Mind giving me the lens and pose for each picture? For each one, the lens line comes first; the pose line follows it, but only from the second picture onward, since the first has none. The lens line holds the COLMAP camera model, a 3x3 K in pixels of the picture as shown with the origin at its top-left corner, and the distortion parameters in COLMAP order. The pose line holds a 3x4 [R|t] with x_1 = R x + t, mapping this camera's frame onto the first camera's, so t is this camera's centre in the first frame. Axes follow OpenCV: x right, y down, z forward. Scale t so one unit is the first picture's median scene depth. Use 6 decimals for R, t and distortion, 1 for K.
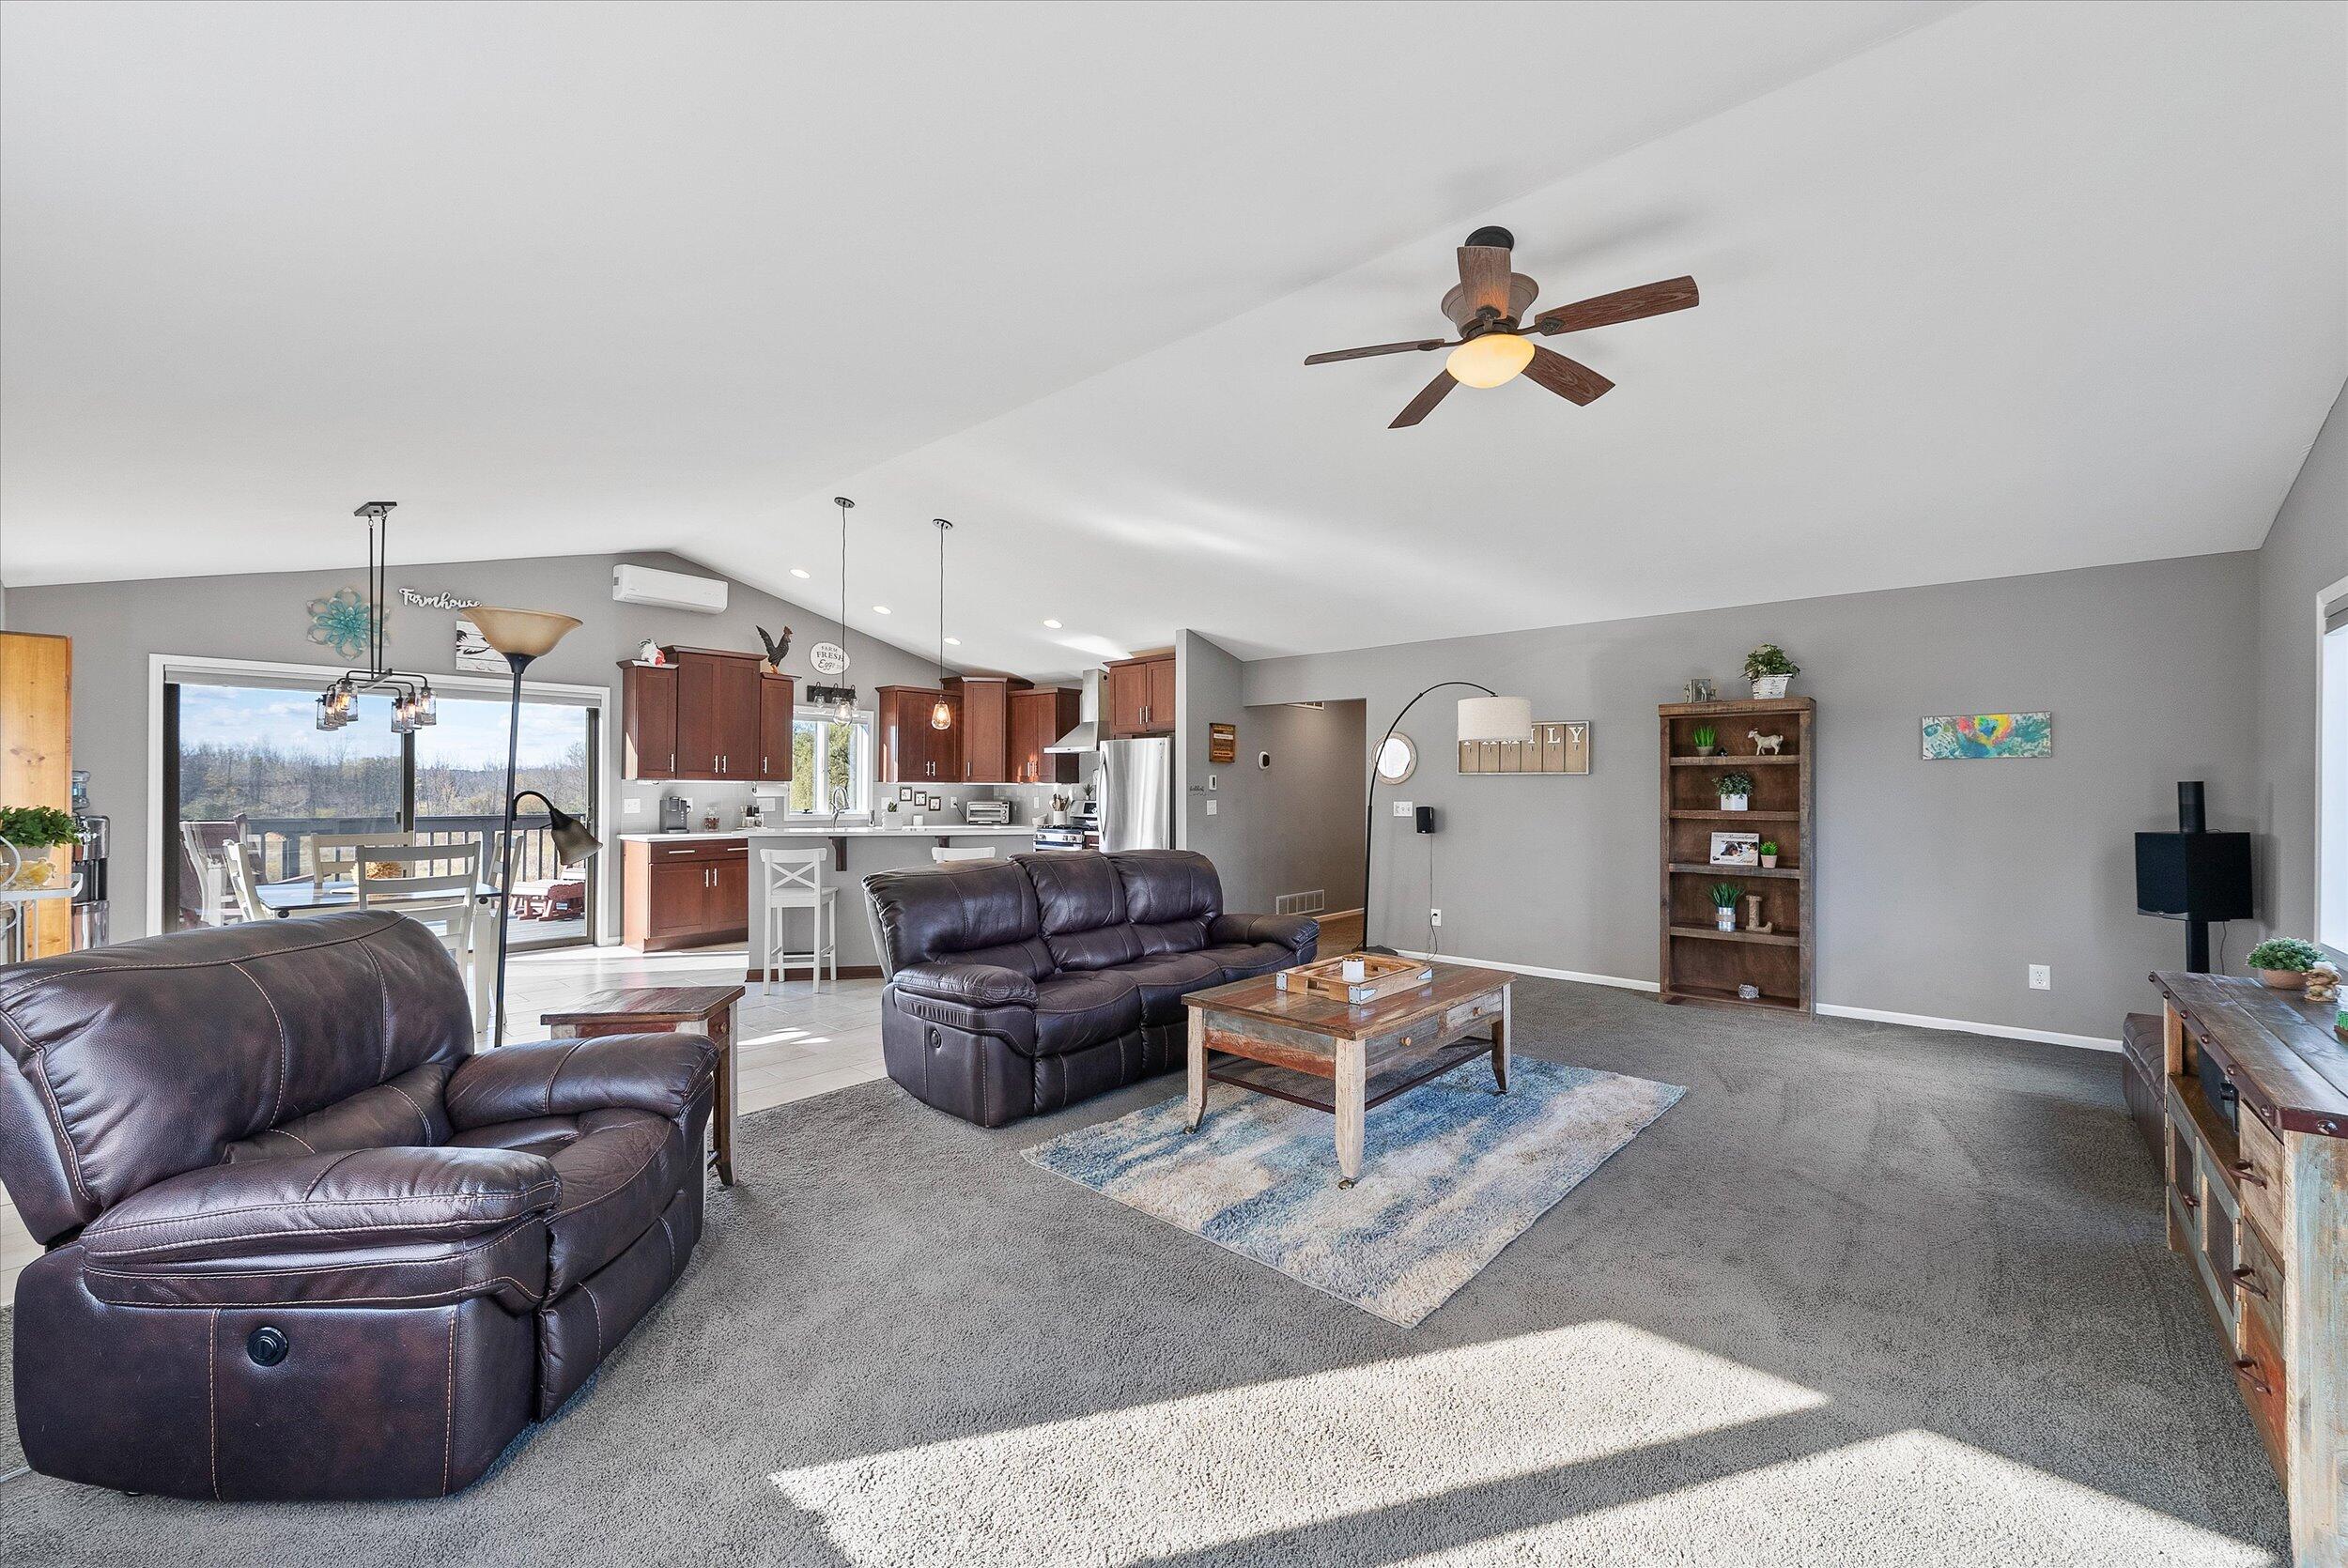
lens RADIAL K [[934.7, 0, 1175.7], [0, 934.7, 781.7], [0, 0, 1]] dist [-0.010001, 0.000081]
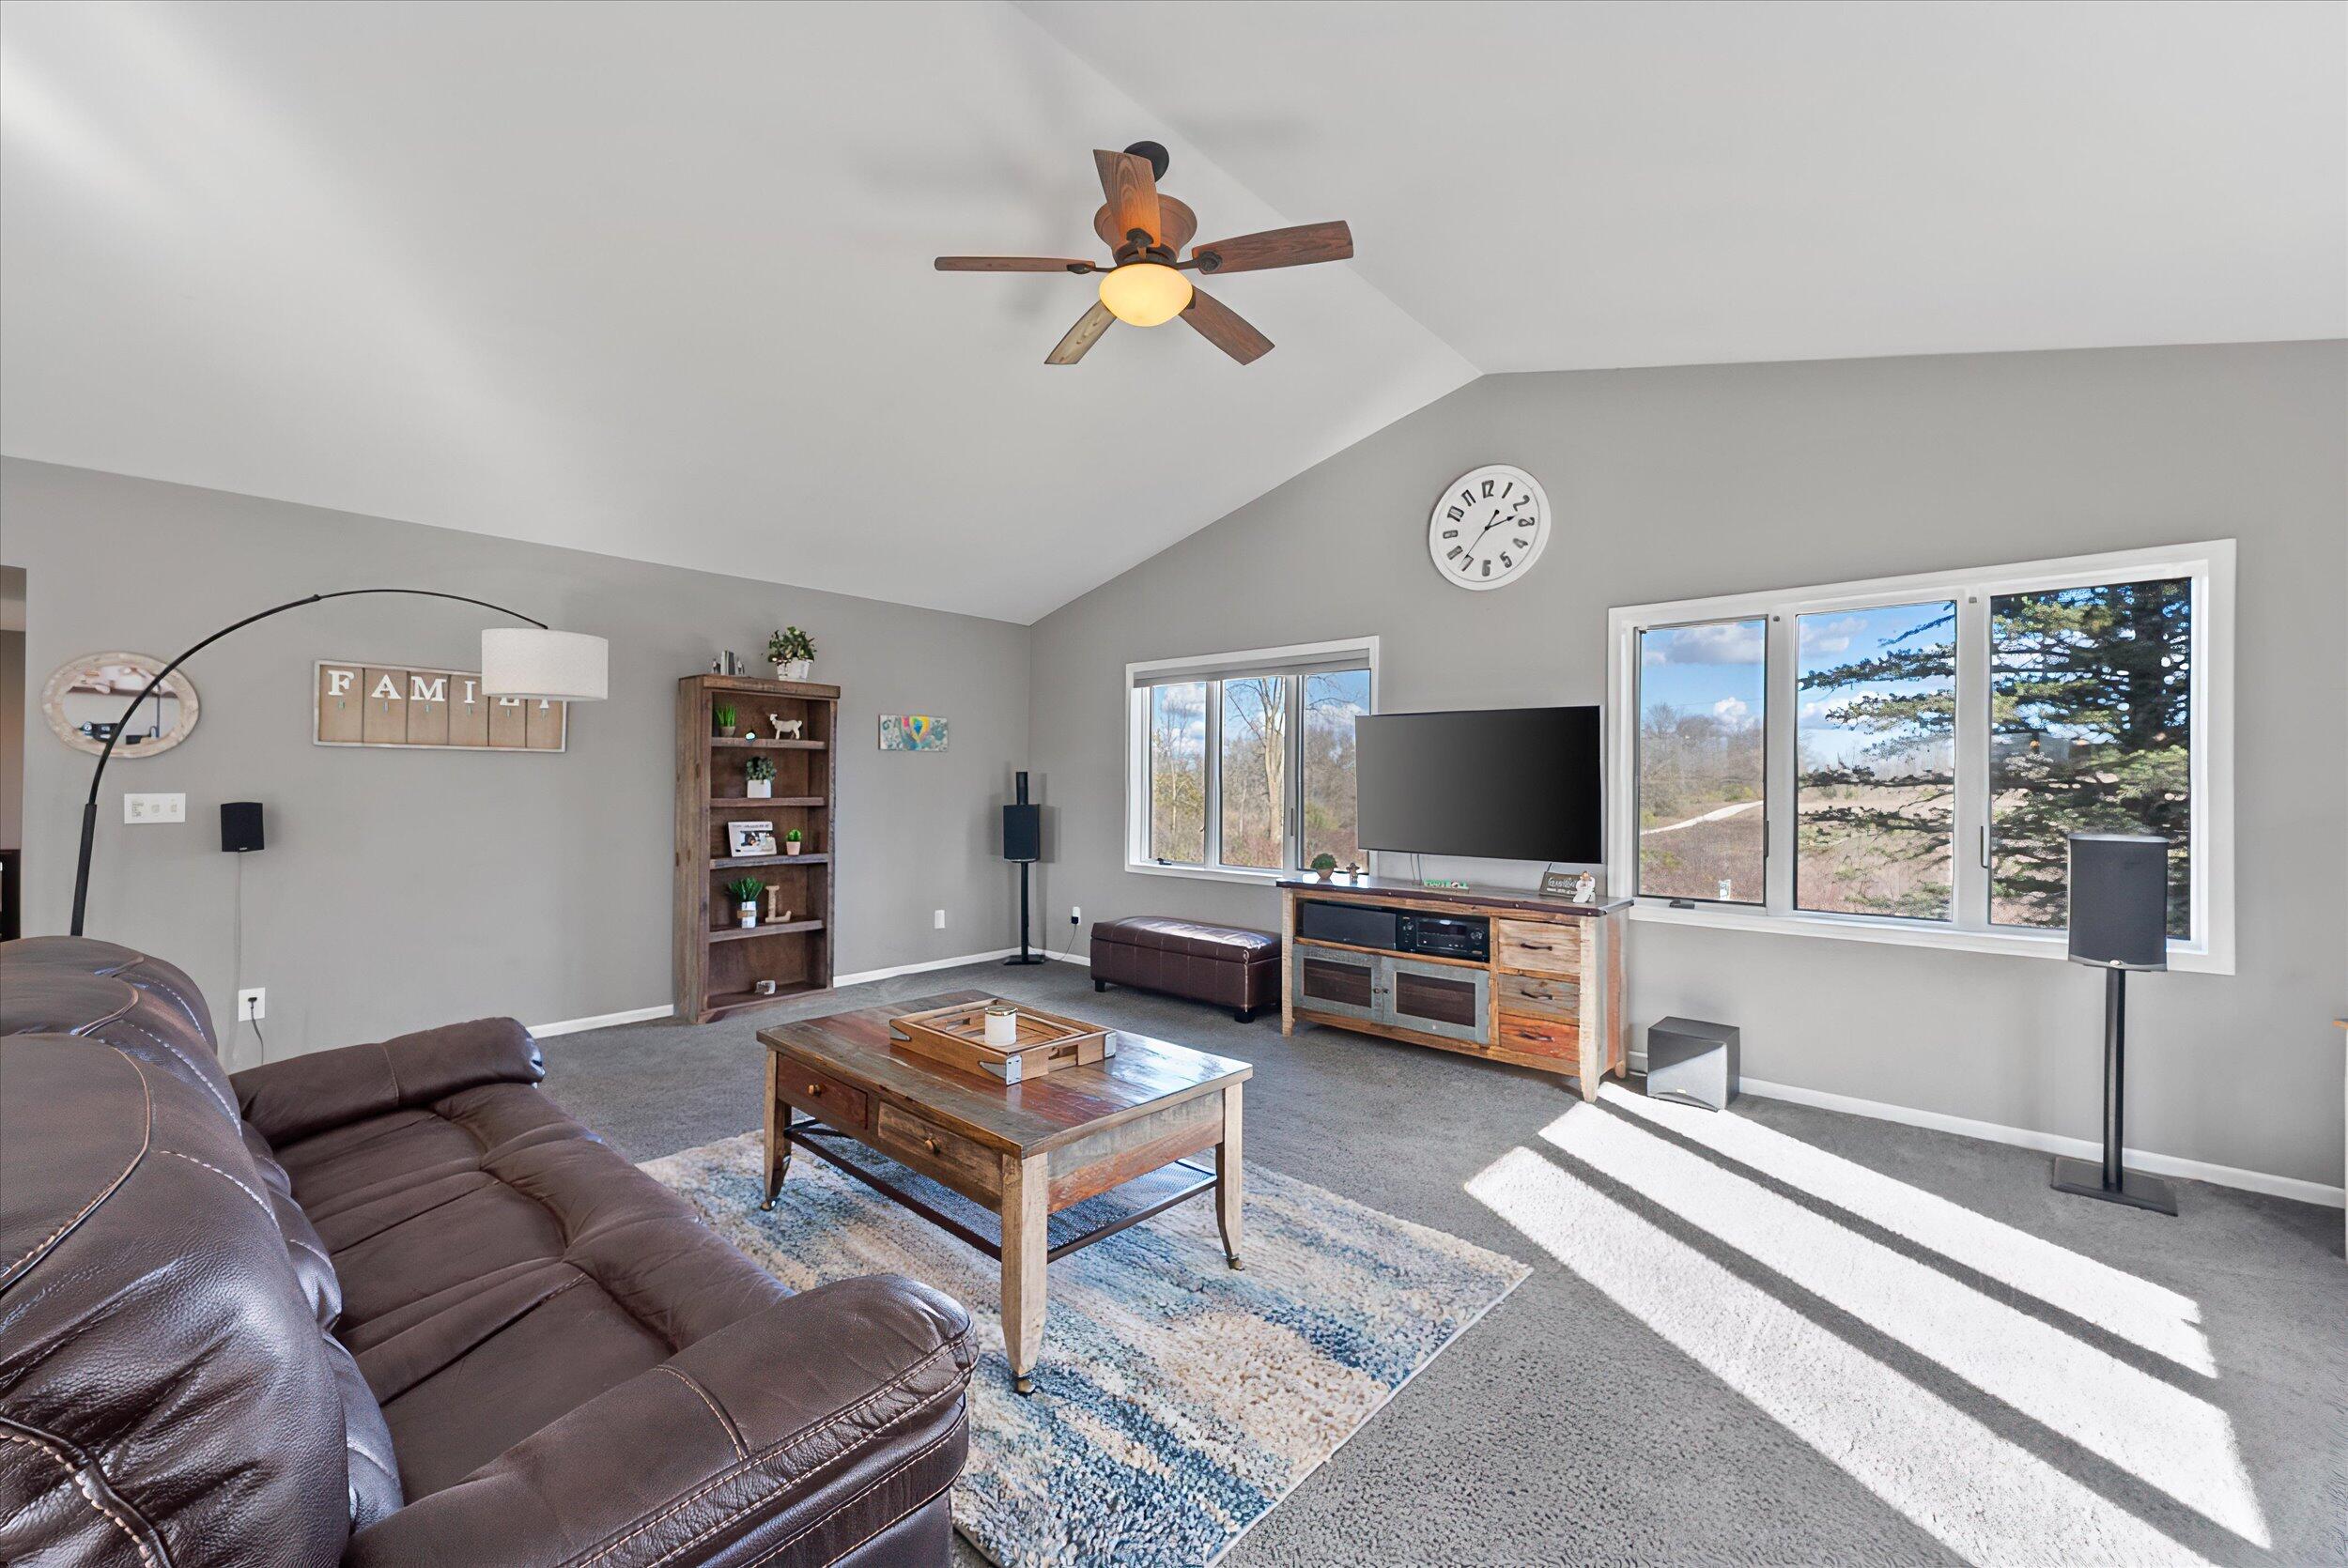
lens RADIAL K [[934.7, 0, 1175.7], [0, 934.7, 781.7], [0, 0, 1]] dist [-0.010001, 0.000081]
pose [[0.010842, 0.001529, 0.999940, -0.334208], [-0.011367, 0.999934, -0.001406, 0.012084], [-0.999877, -0.011351, 0.010859, 0.571083]]
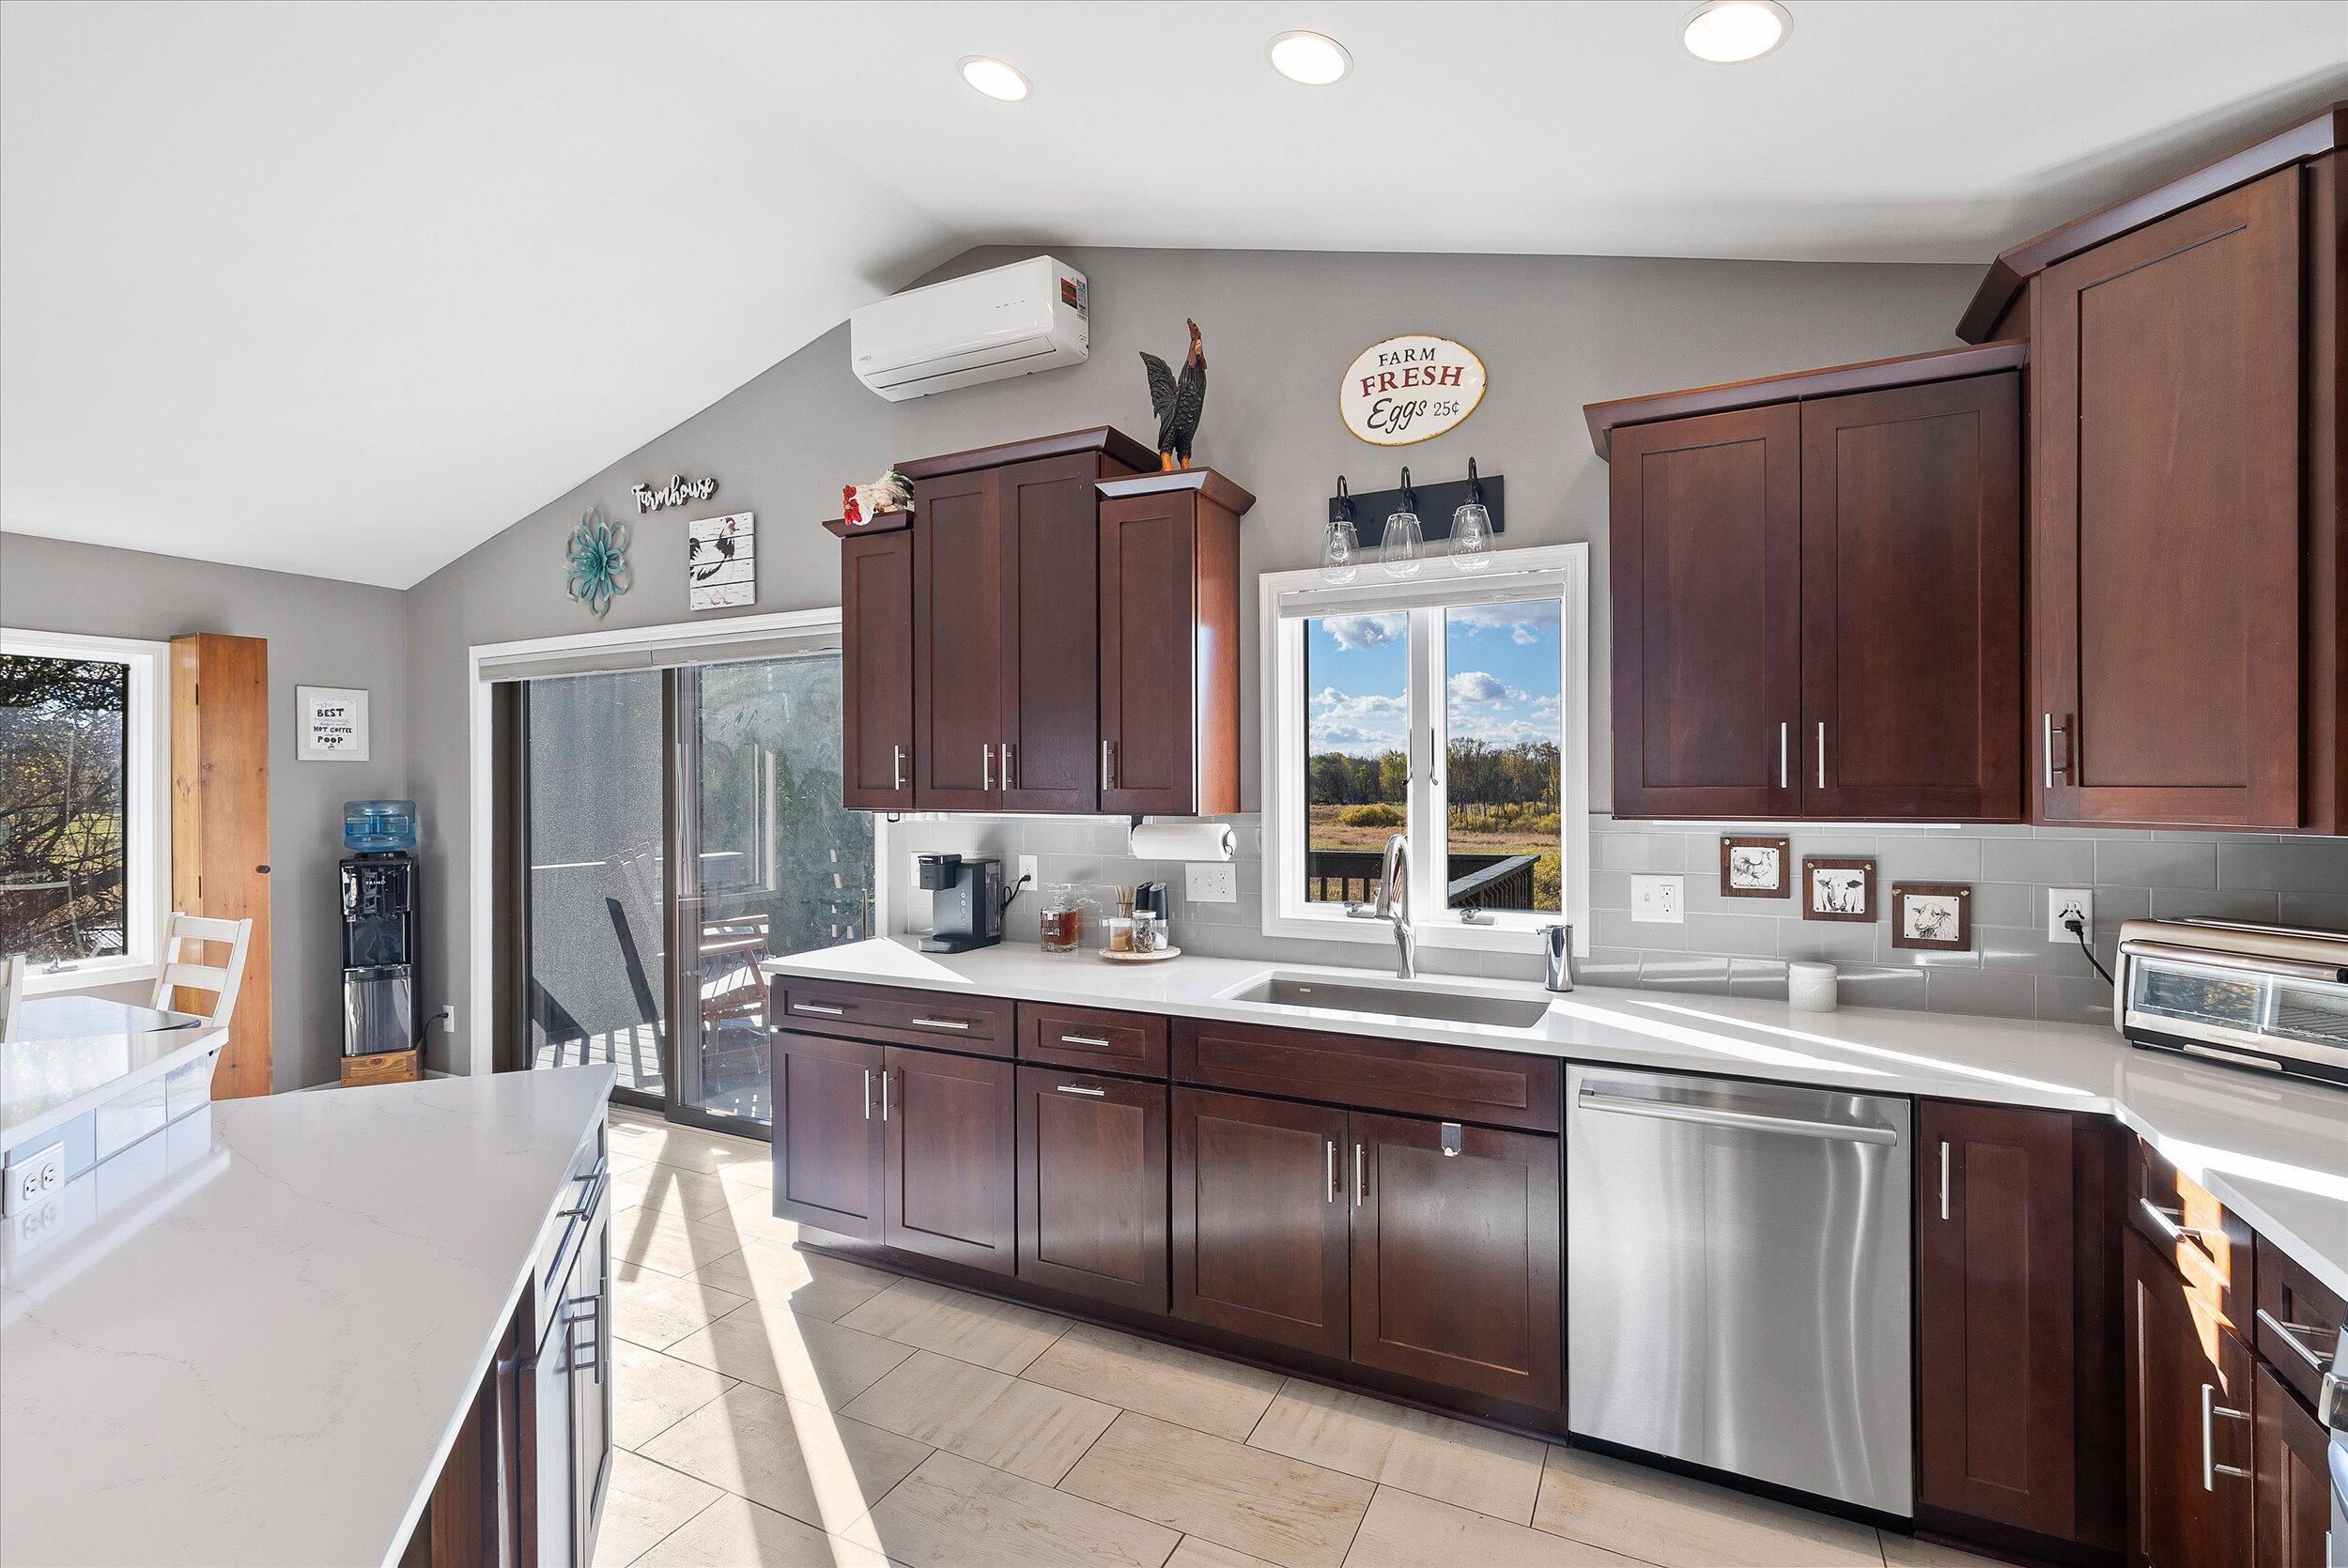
lens RADIAL K [[1054.6, 0, 1174.0], [0, 1054.6, 784.0], [0, 0, 1]] dist [0.001093, 0.000405]
pose [[0.255976, -0.007095, -0.966657, -0.119253], [0.012688, 0.999912, -0.003979, -0.014533], [0.966600, -0.011246, 0.256043, 1.367263]]
